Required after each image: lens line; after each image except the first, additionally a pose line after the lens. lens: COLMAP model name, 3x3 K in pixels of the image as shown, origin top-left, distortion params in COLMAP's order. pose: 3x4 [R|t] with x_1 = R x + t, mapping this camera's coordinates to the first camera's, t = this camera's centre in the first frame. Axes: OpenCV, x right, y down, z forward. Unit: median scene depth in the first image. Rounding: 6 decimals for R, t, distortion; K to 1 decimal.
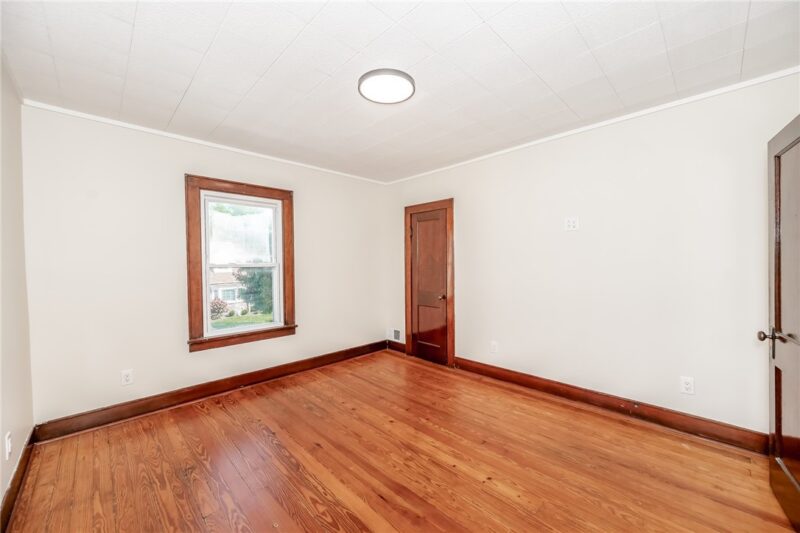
lens RADIAL K [[318.1, 0, 398.4], [0, 318.1, 268.0], [0, 0, 1]] dist [0.000995, 0.000060]
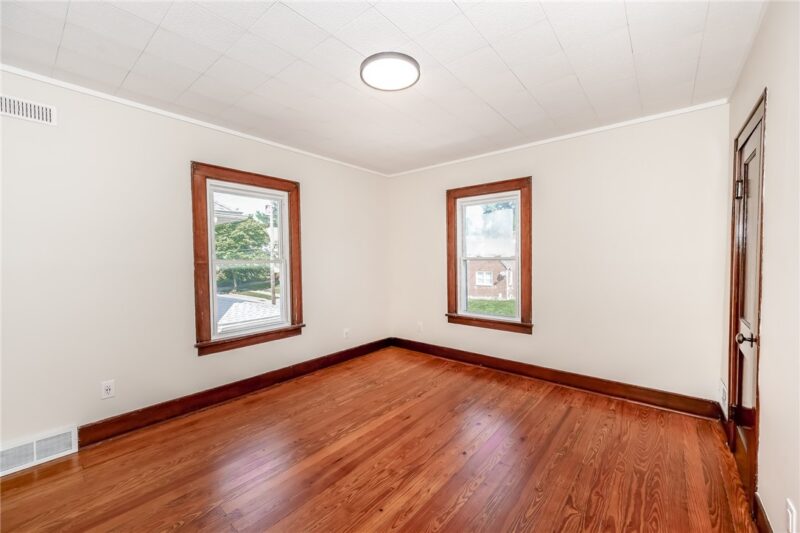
lens RADIAL K [[318.1, 0, 398.4], [0, 318.1, 268.0], [0, 0, 1]] dist [0.000995, 0.000060]
pose [[0.096064, 0.040412, -0.994554, 0.644397], [-0.008638, 0.999172, 0.039765, -0.016798], [0.995338, 0.004771, 0.096334, 0.647088]]
